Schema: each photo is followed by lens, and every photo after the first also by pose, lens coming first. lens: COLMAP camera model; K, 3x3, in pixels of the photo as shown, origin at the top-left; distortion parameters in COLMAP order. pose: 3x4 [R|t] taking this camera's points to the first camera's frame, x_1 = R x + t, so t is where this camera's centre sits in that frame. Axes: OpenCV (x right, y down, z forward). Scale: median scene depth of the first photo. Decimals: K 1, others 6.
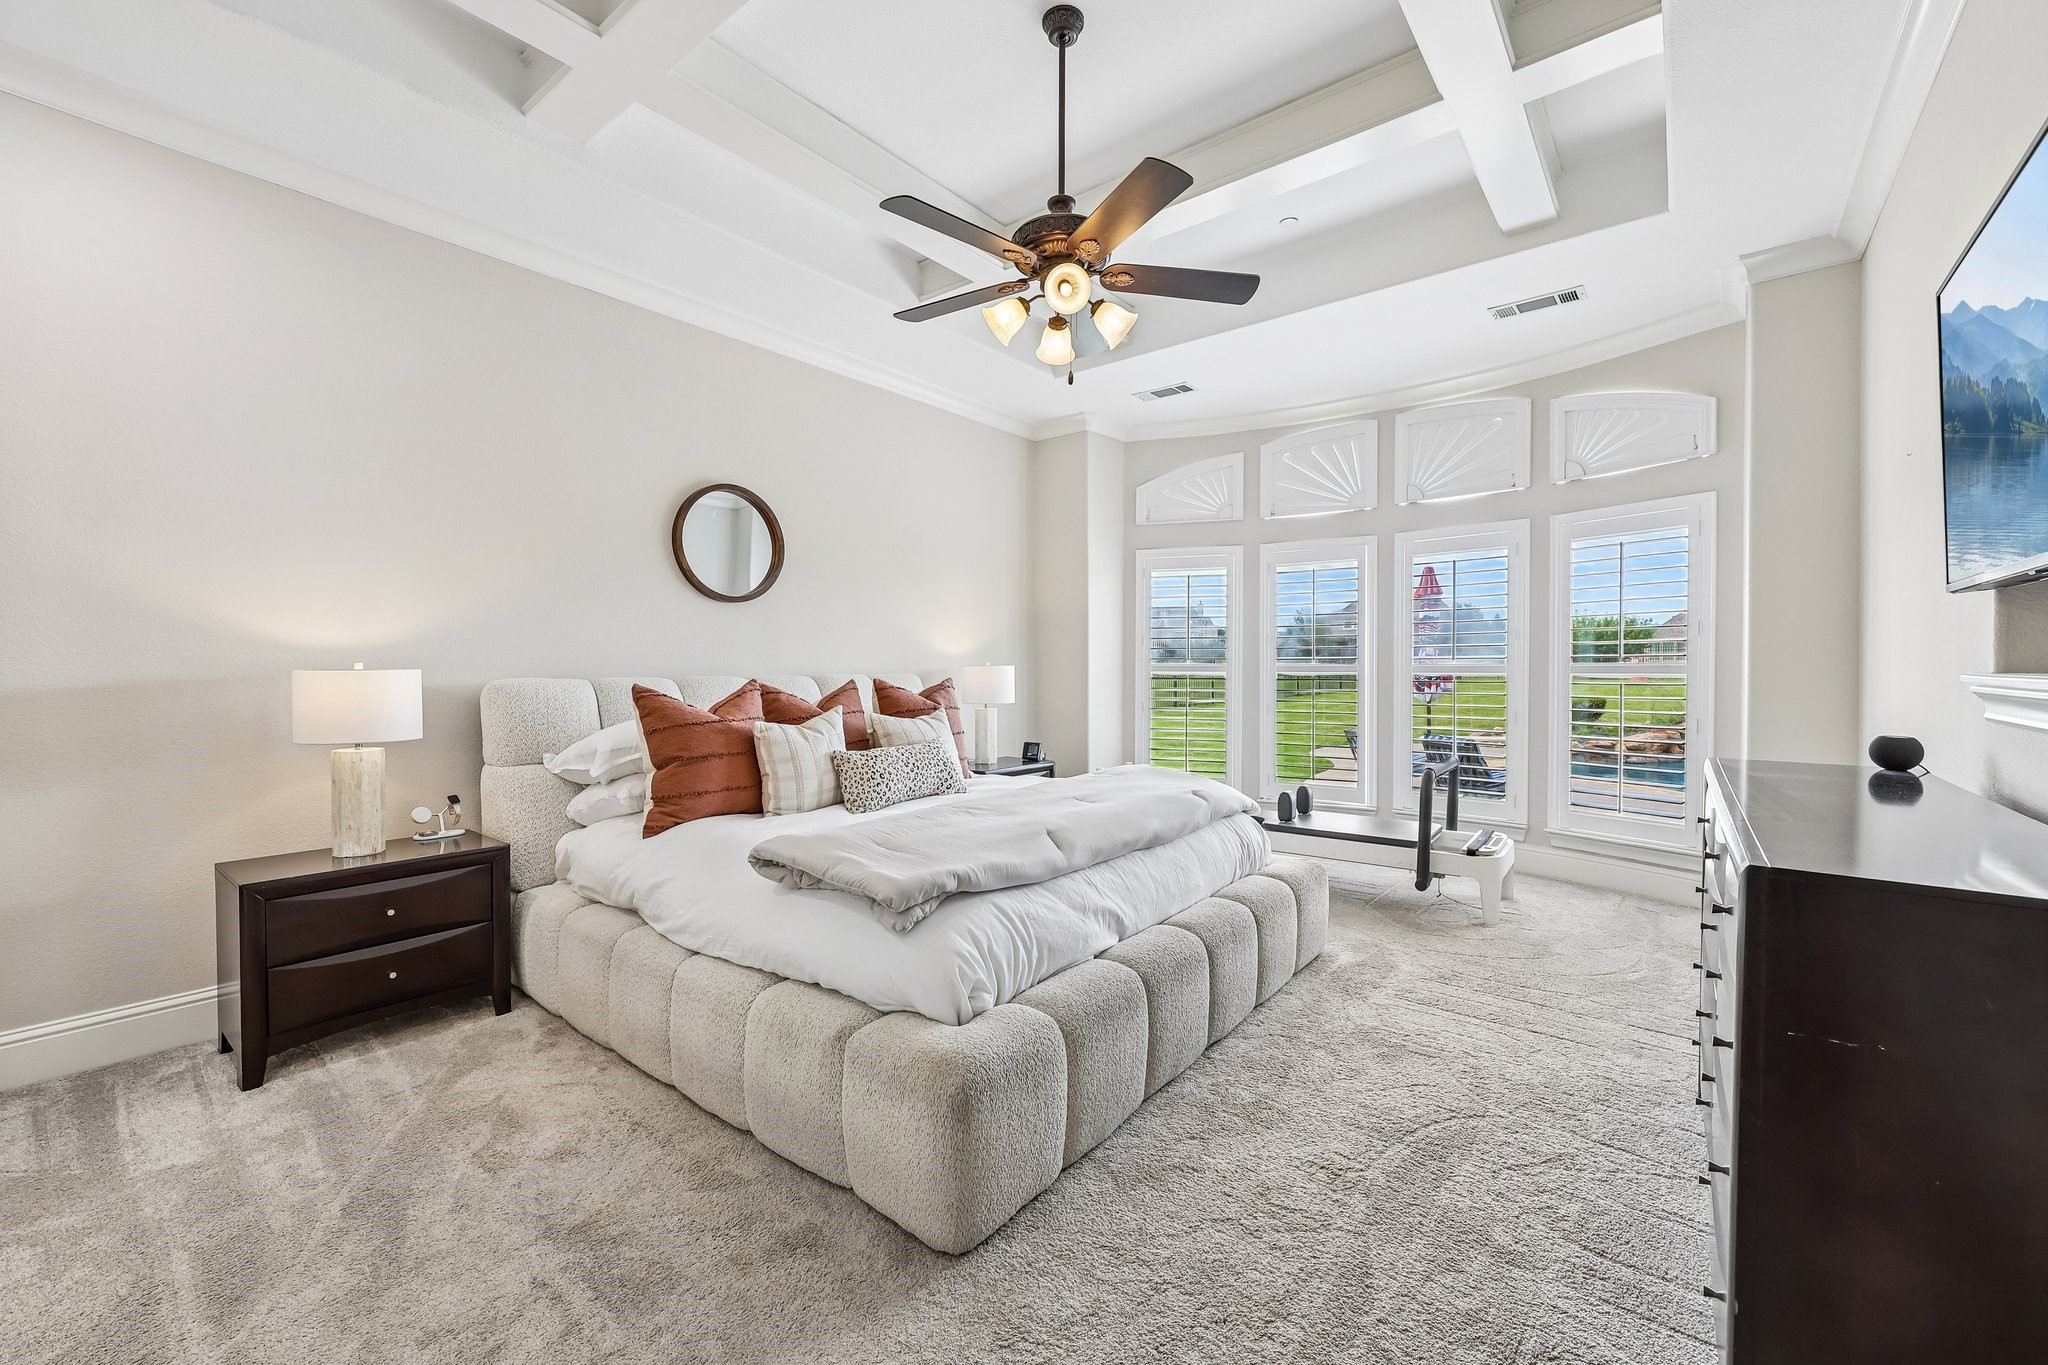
lens RADIAL K [[819.4, 0, 1025.2], [0, 819.4, 676.2], [0, 0, 1]] dist [0.000230, 0.000331]
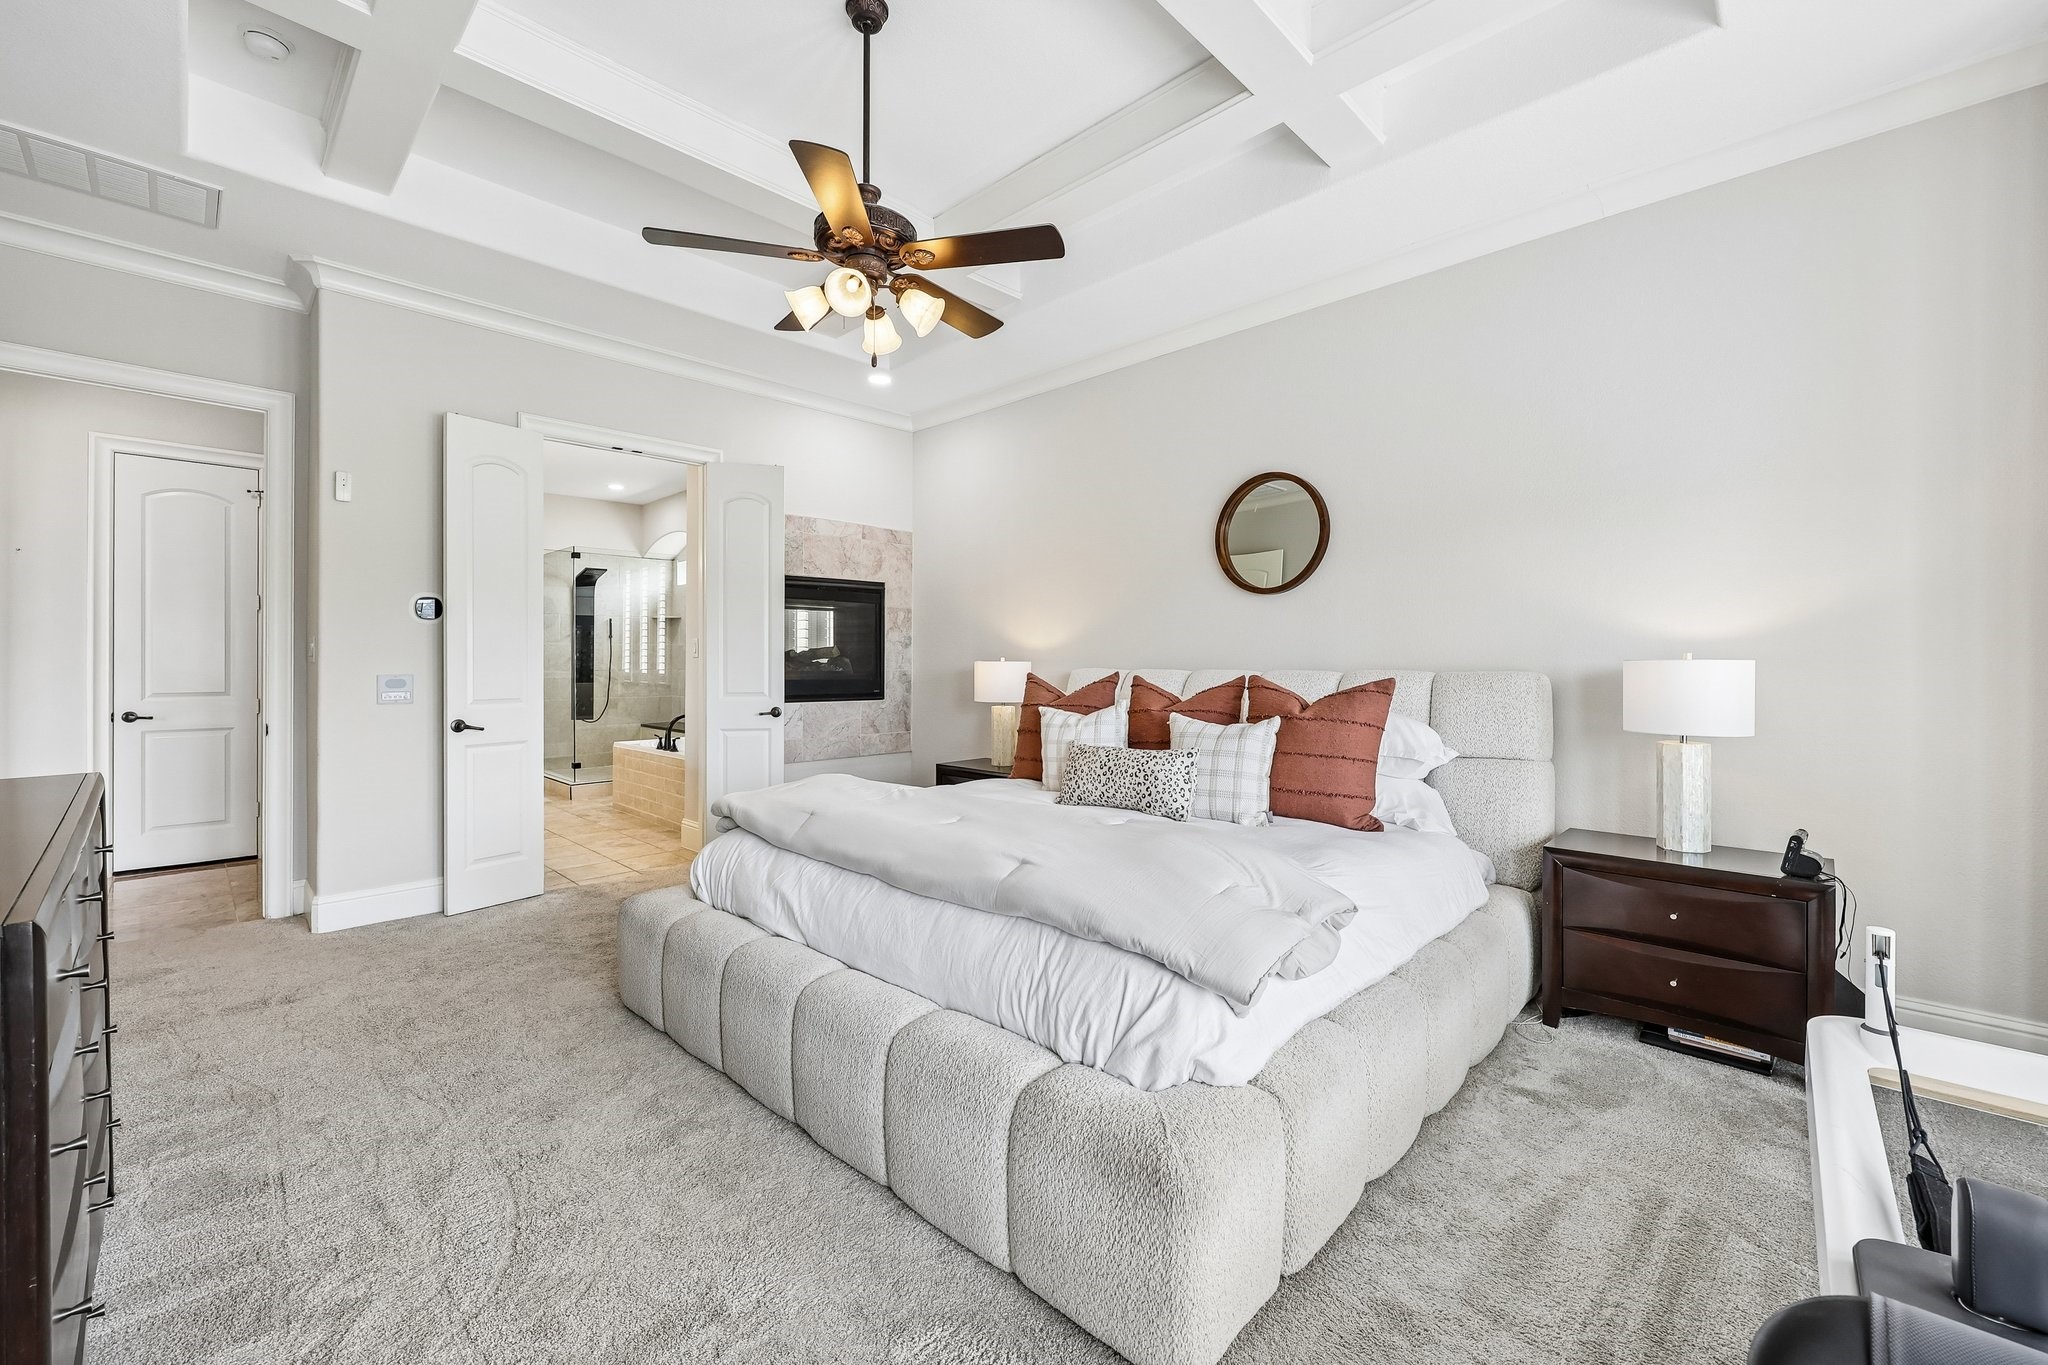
lens RADIAL K [[836.8, 0, 1010.8], [0, 836.8, 651.2], [0, 0, 1]] dist [0.000800, -0.000190]
pose [[-0.105377, -0.002808, -0.994428, 0.678872], [-0.014410, 0.999895, -0.001297, -0.016842], [0.994328, 0.014193, -0.105407, 0.835342]]
